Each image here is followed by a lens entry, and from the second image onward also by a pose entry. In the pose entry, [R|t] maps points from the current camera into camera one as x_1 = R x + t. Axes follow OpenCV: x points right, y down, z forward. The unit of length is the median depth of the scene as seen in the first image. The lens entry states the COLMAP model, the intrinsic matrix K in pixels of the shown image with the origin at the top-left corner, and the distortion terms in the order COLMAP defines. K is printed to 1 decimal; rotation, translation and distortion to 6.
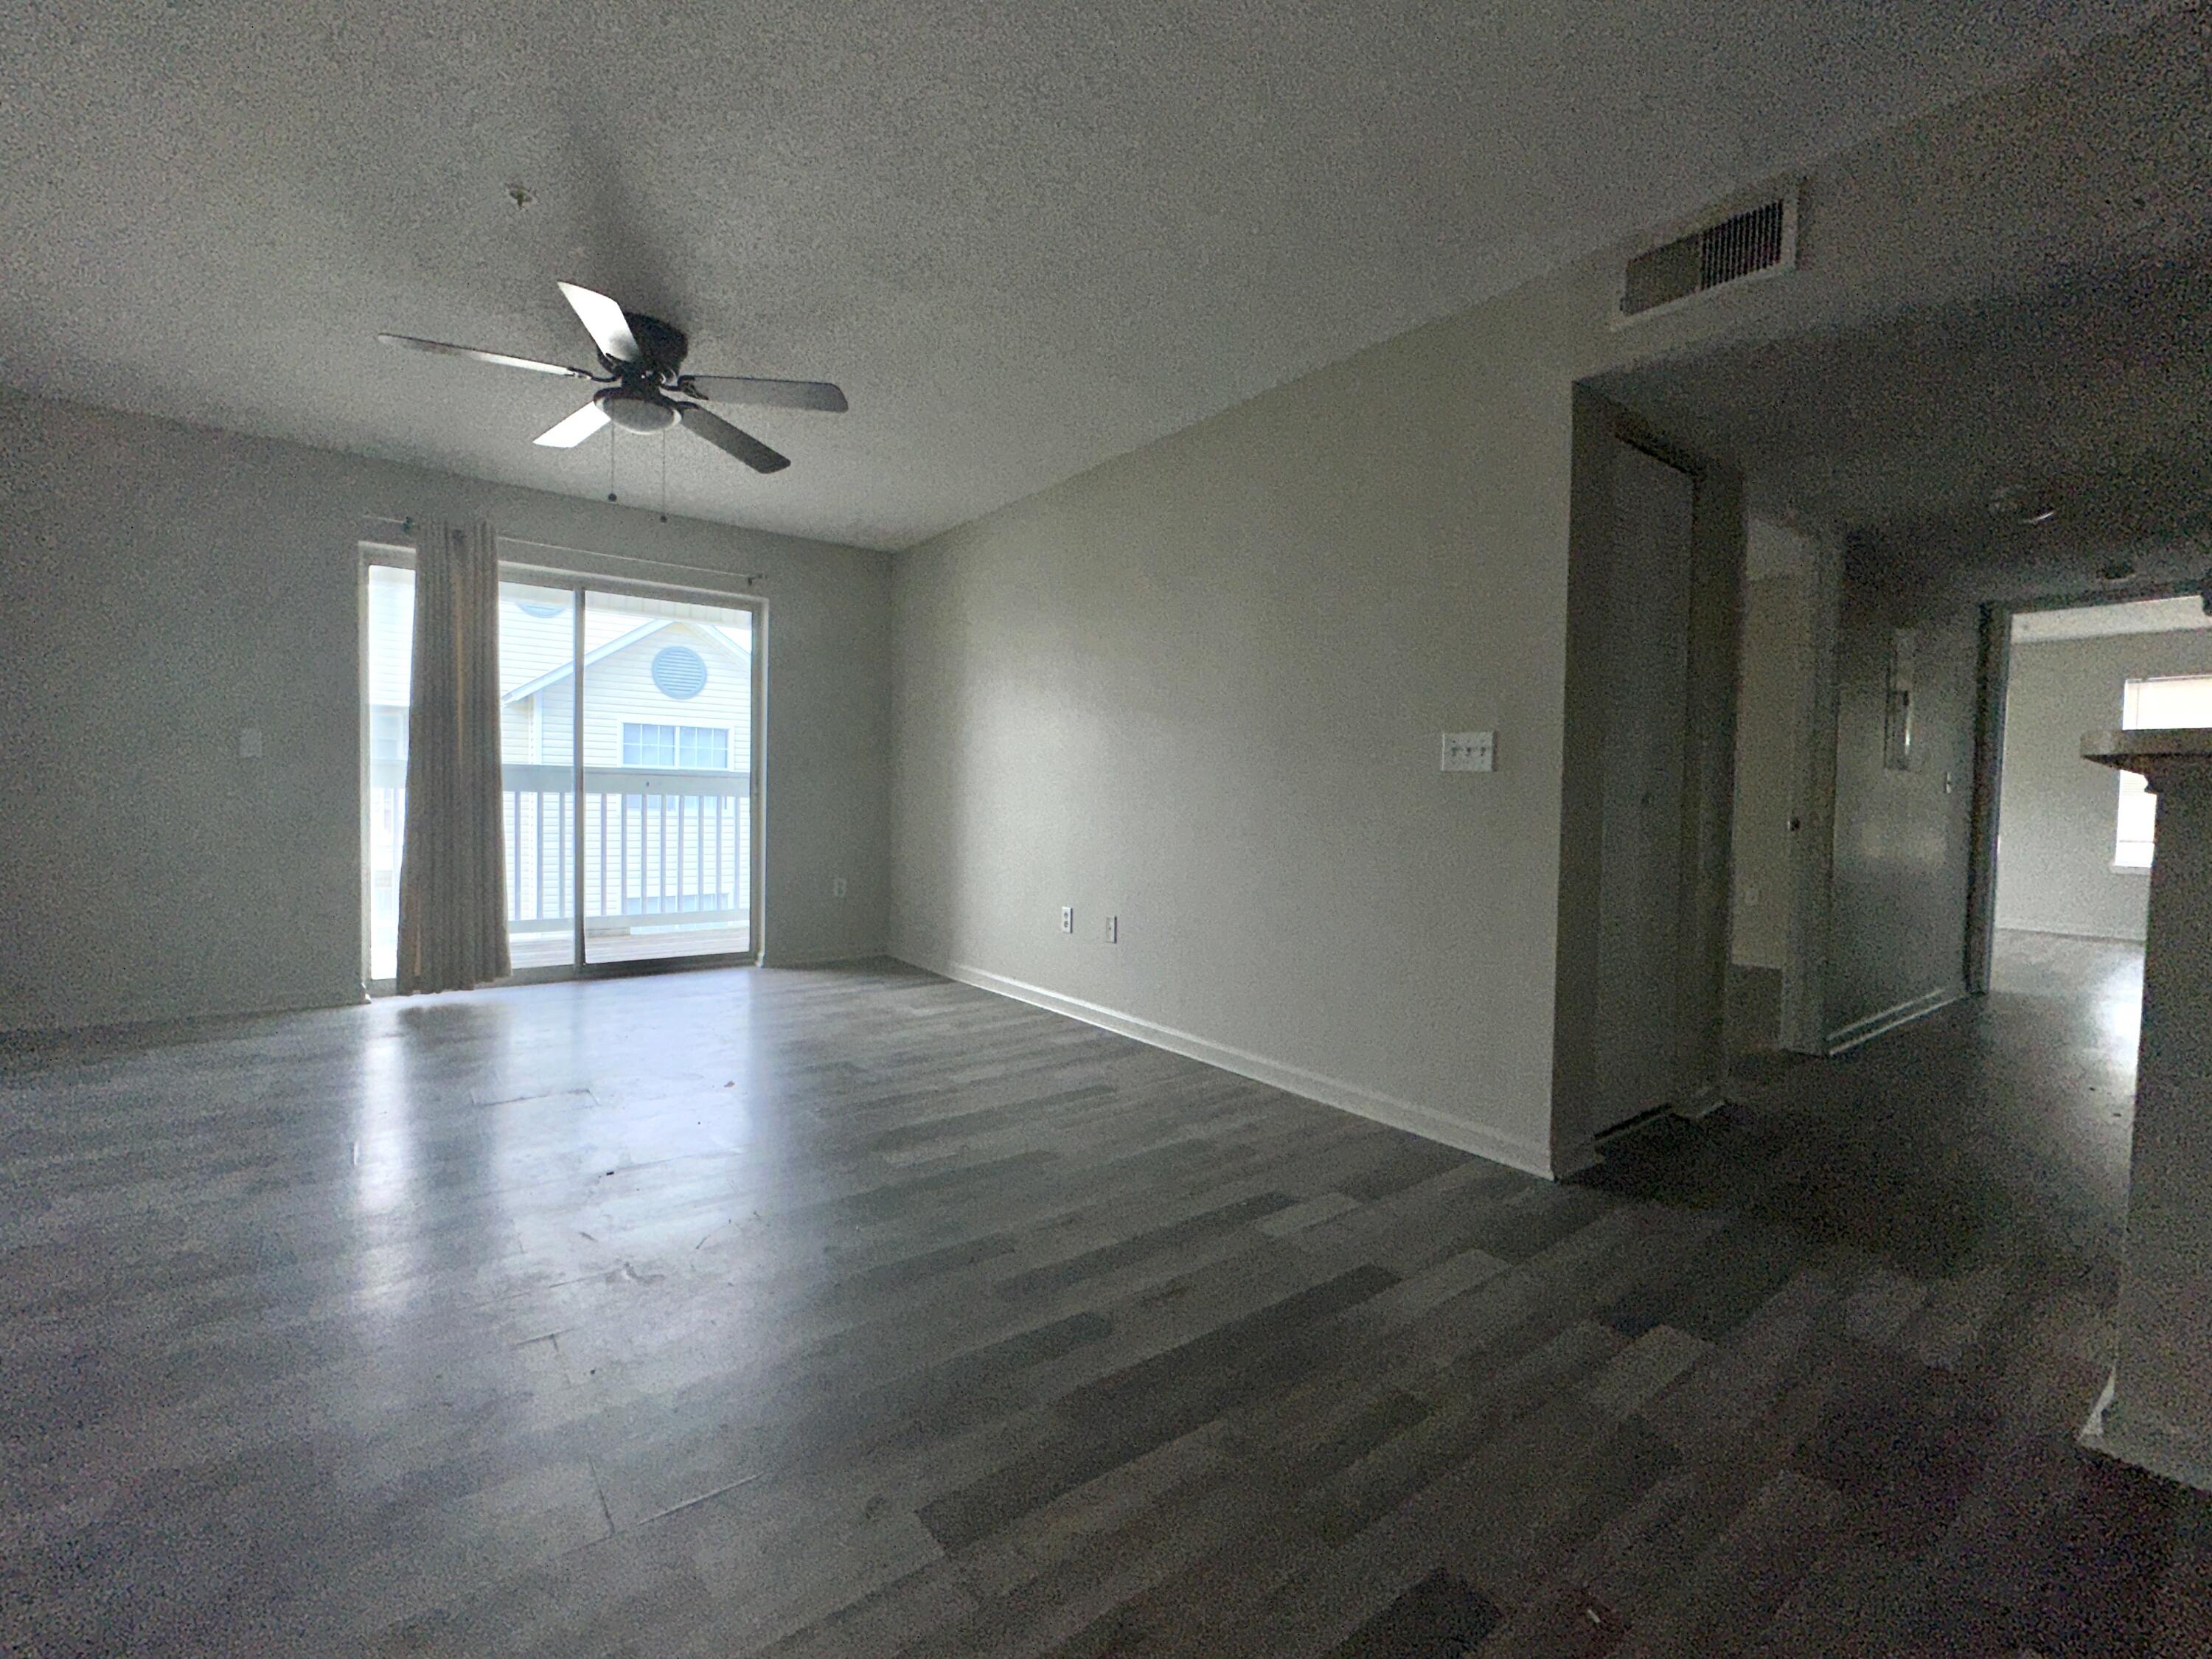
lens RADIAL K [[966.3, 0, 1106.0], [0, 966.3, 829.5], [0, 0, 1]] dist [-0.004548, -0.000195]
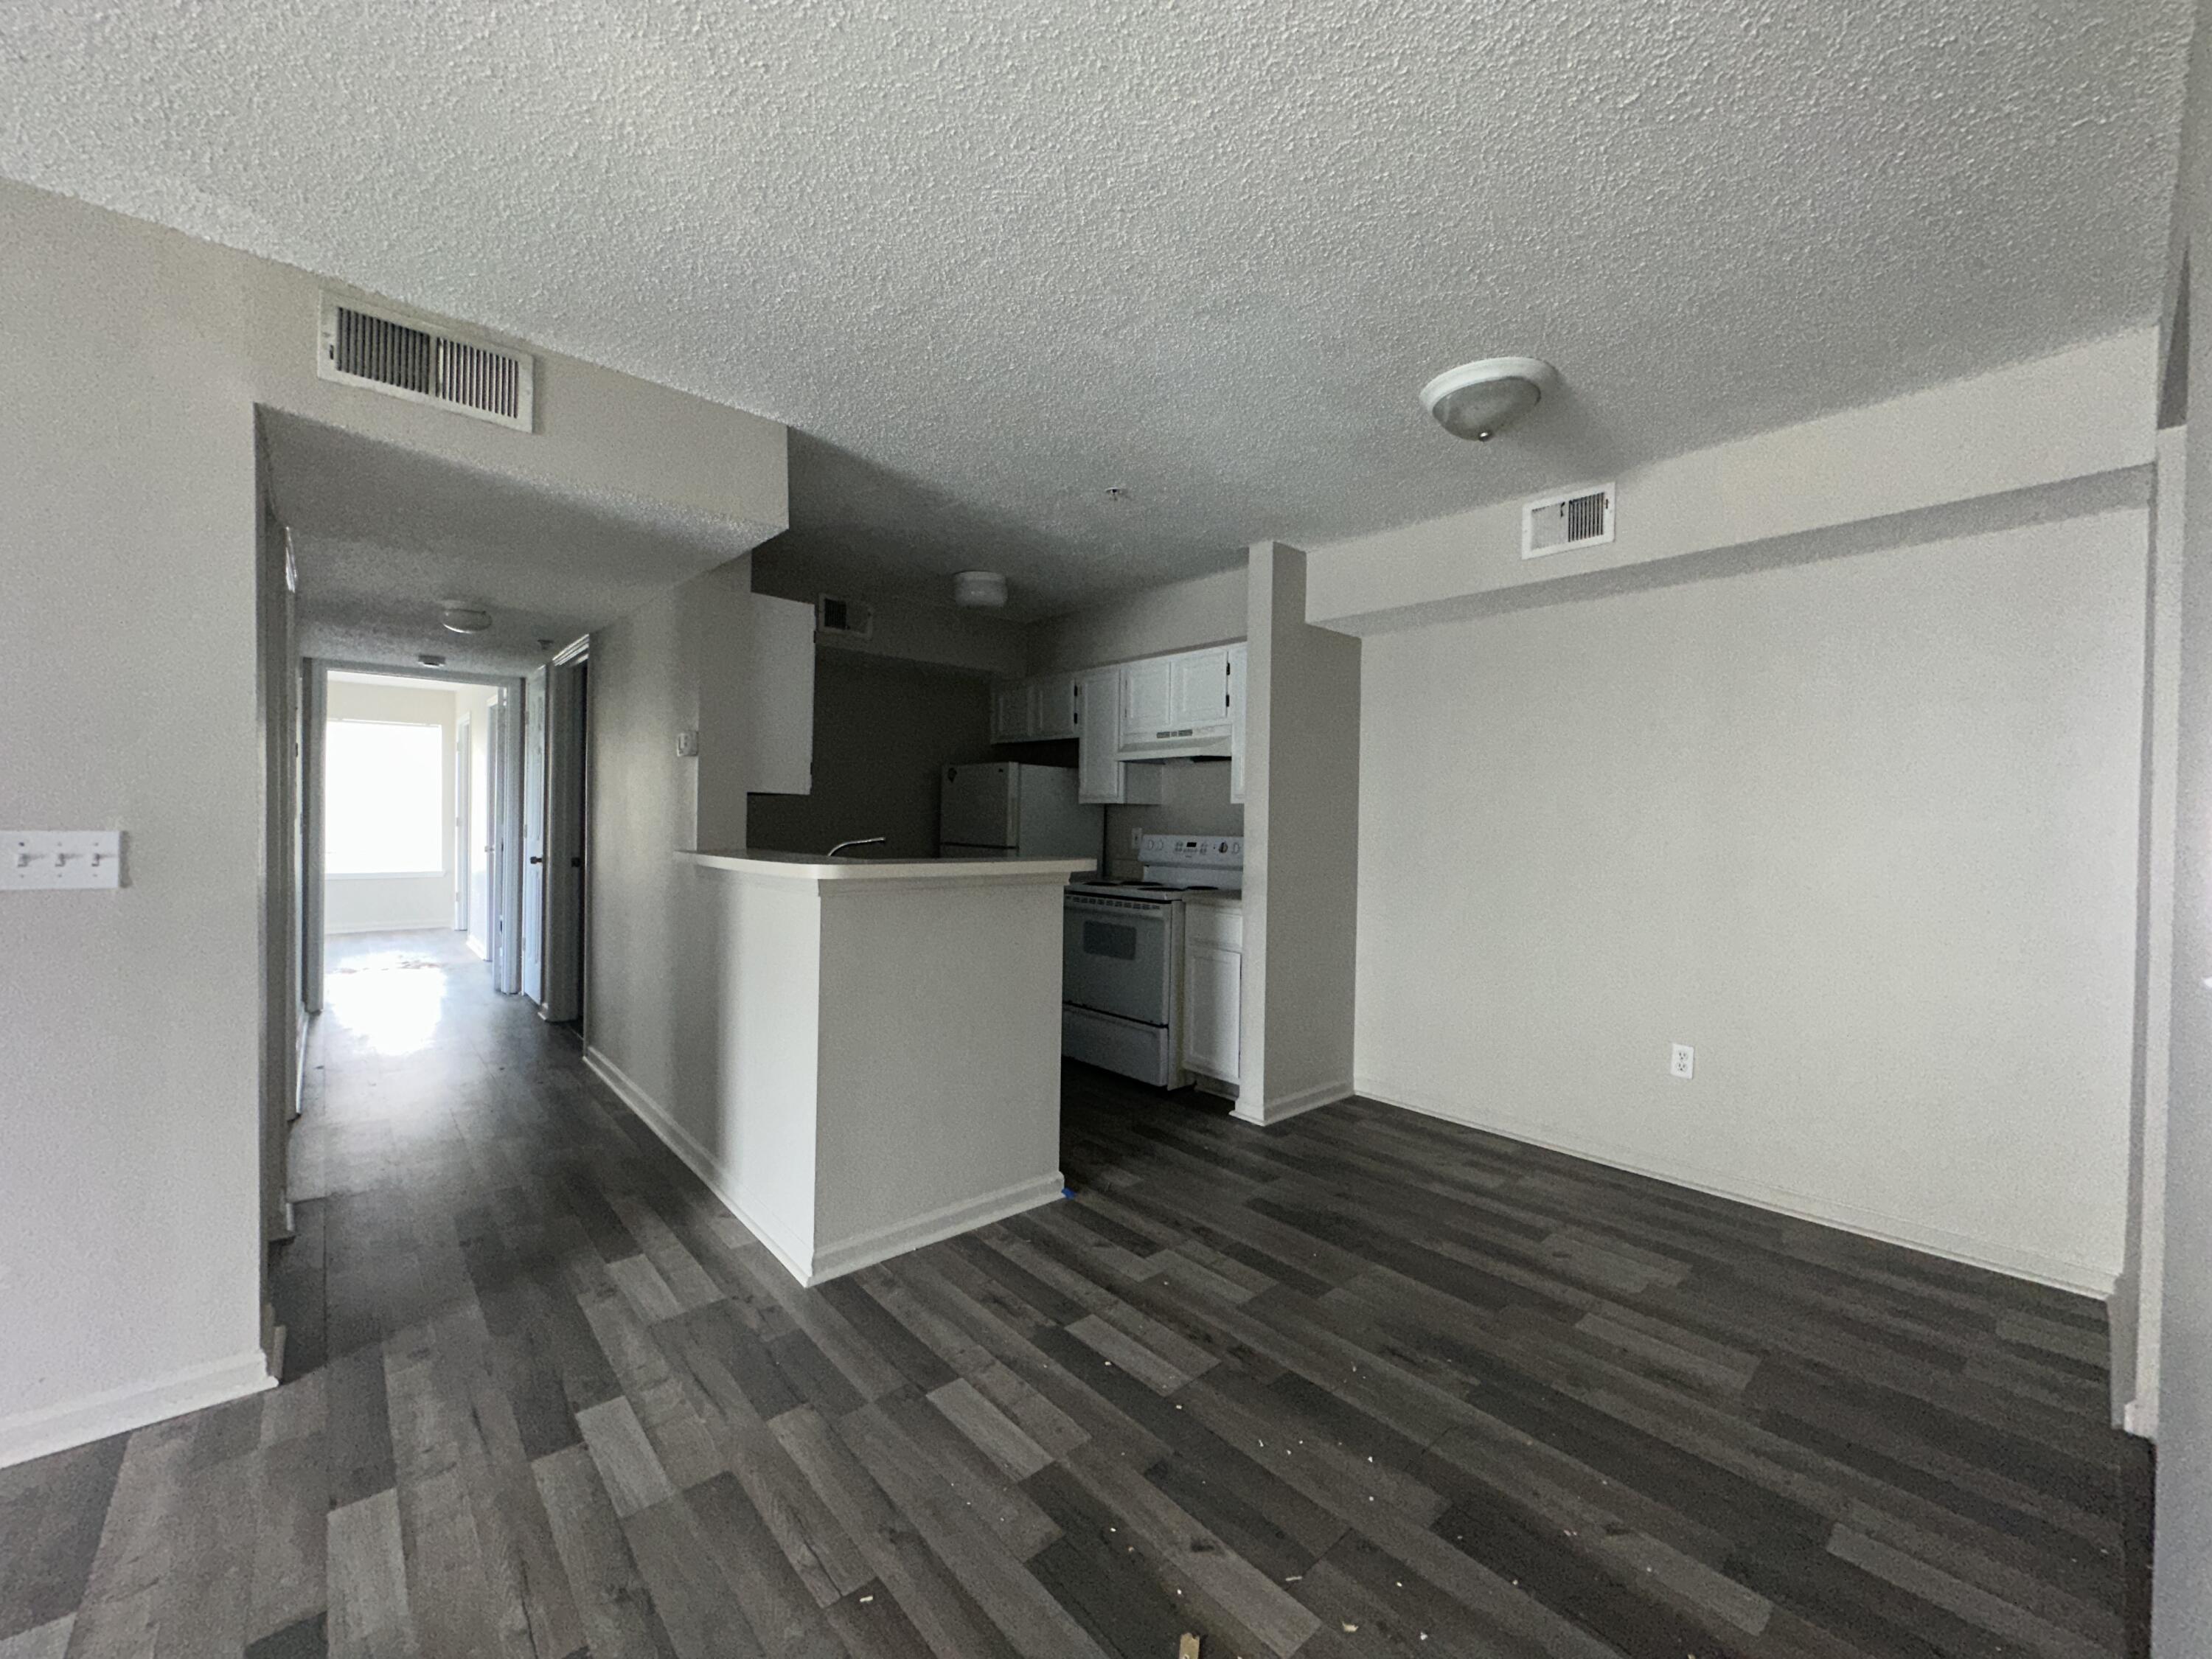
lens RADIAL K [[882.3, 0, 1106.0], [0, 882.3, 829.5], [0, 0, 1]] dist [-0.003598, 0.000250]
pose [[-0.072265, -0.034038, 0.996805, -0.288038], [0.017450, 0.999221, 0.035385, -0.111646], [-0.997233, 0.019951, -0.071614, 0.320751]]
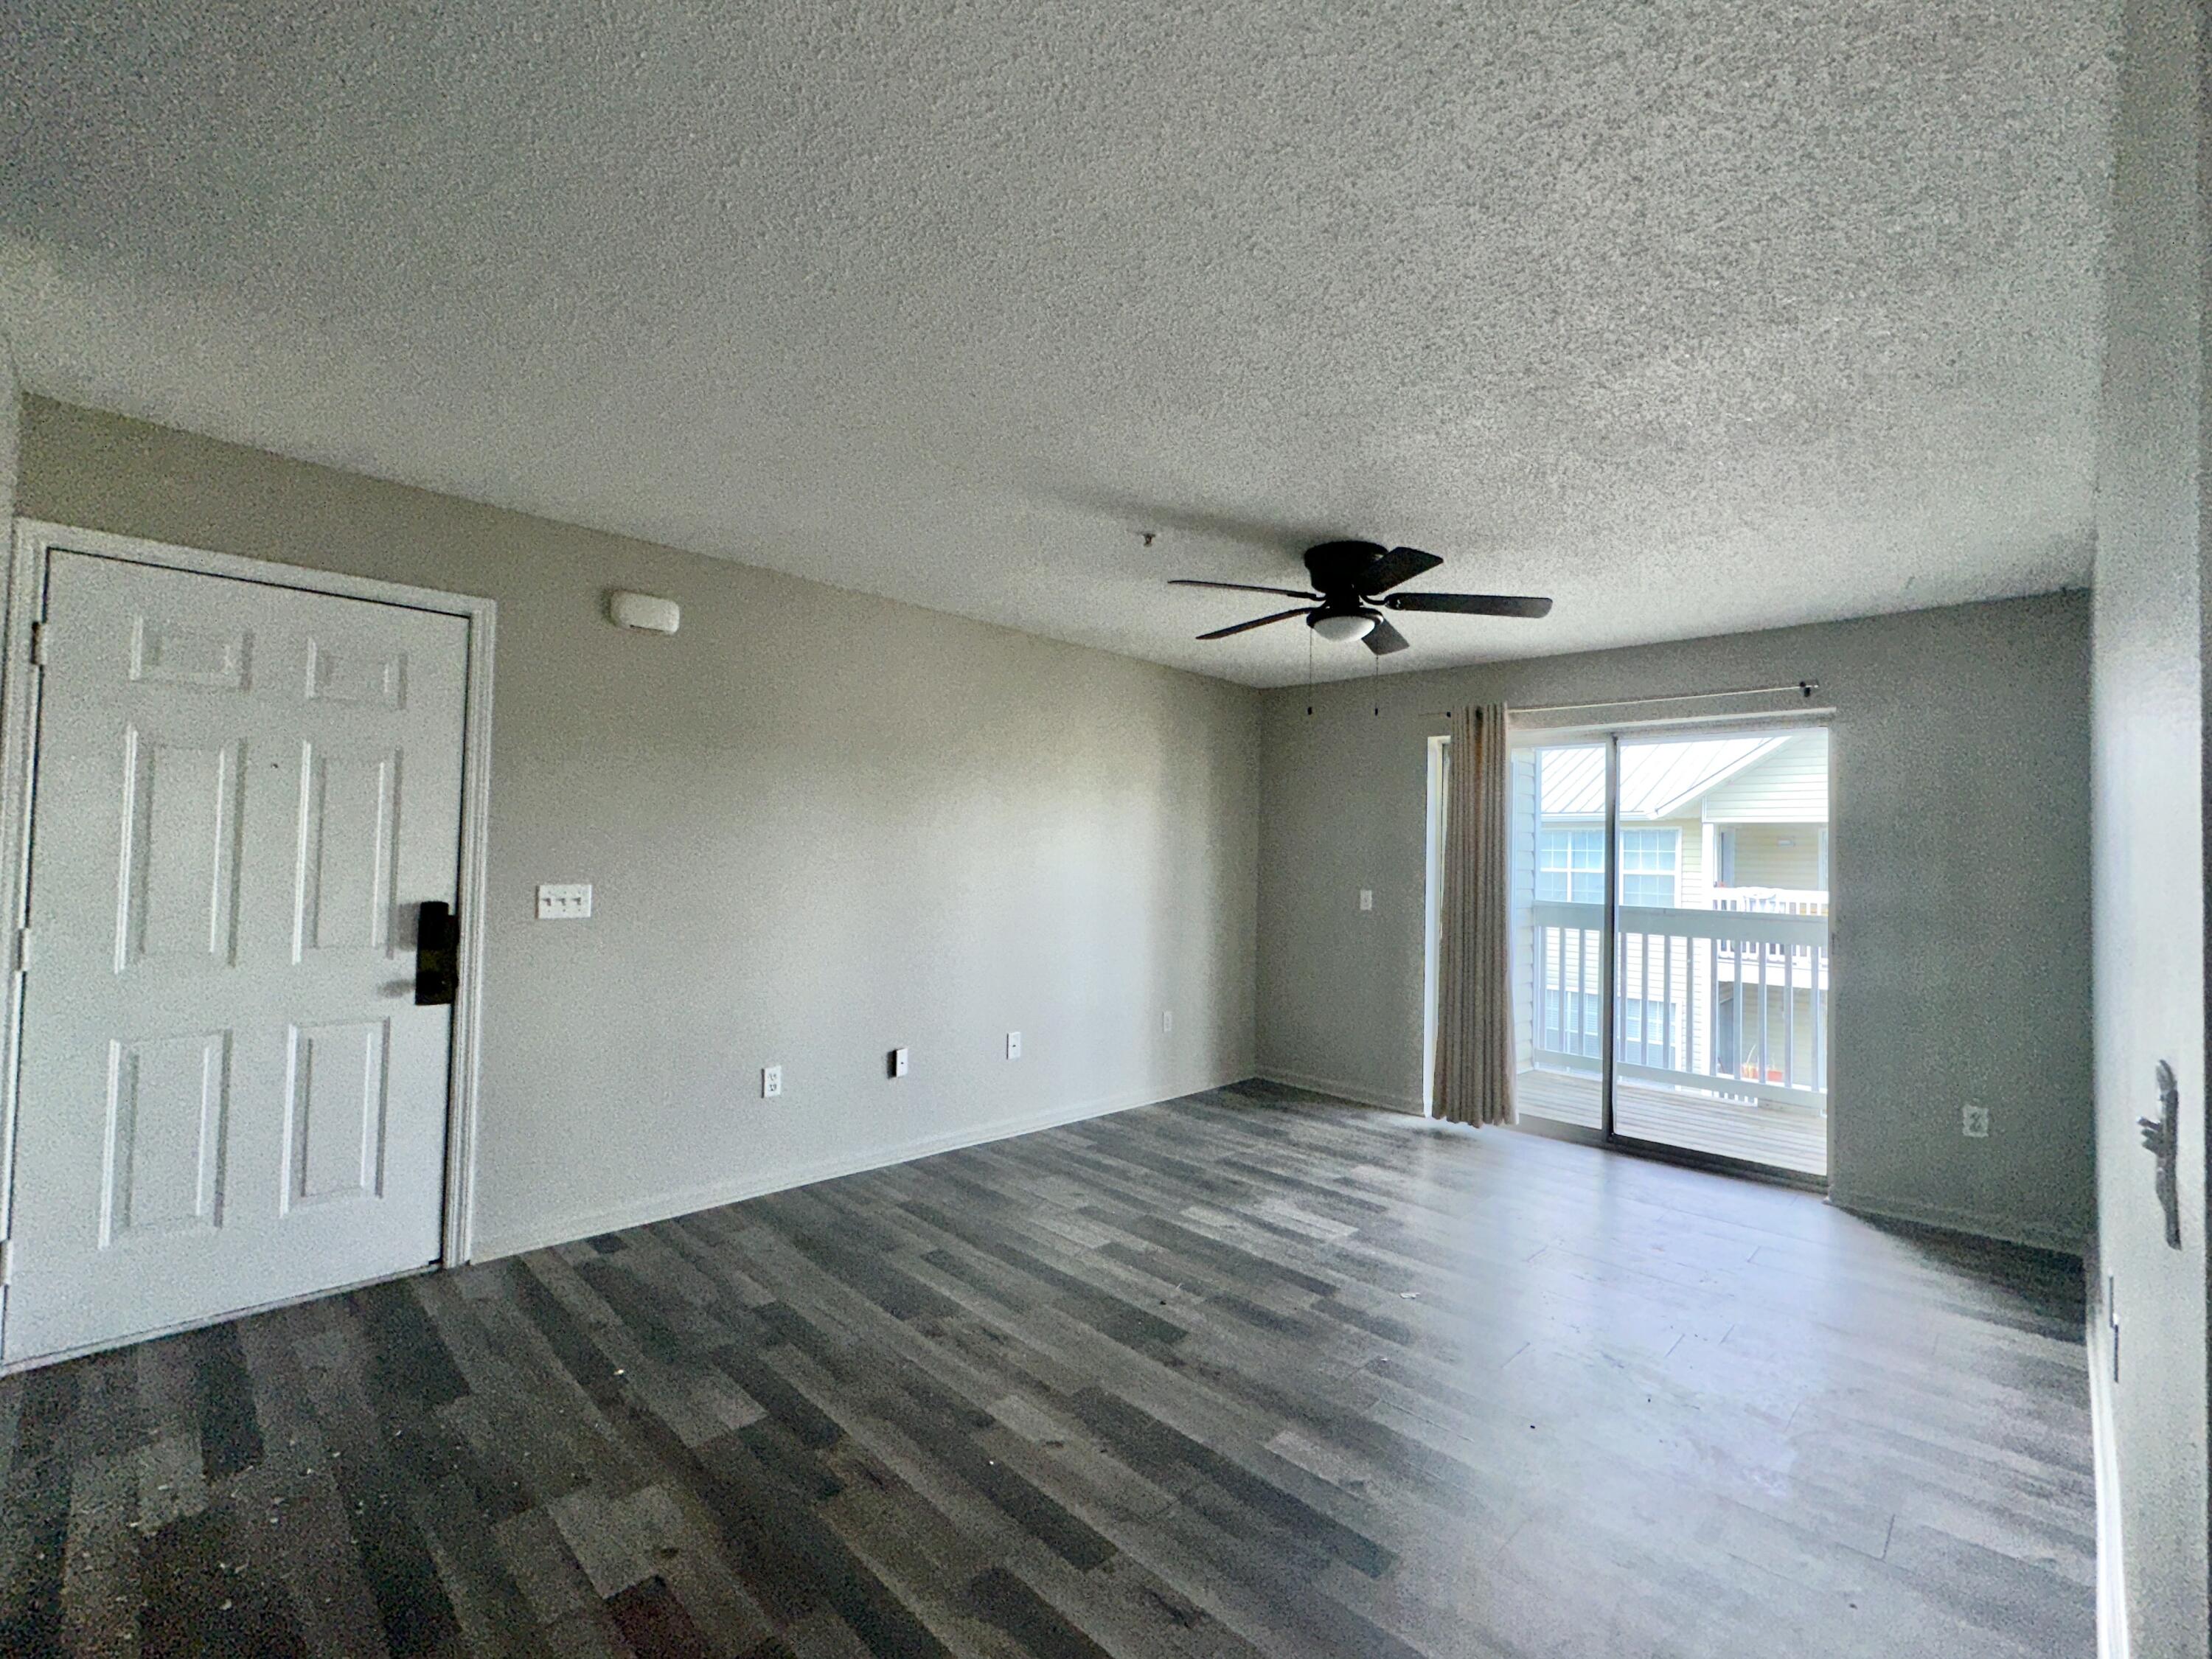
lens RADIAL K [[966.2, 0, 1096.7], [0, 966.2, 831.4], [0, 0, 1]] dist [0.001536, 0.000151]
pose [[0.132541, -0.043360, -0.990229, 0.615563], [-0.057228, 0.997041, -0.051319, -0.140885], [0.989524, 0.063471, 0.129668, 0.663494]]
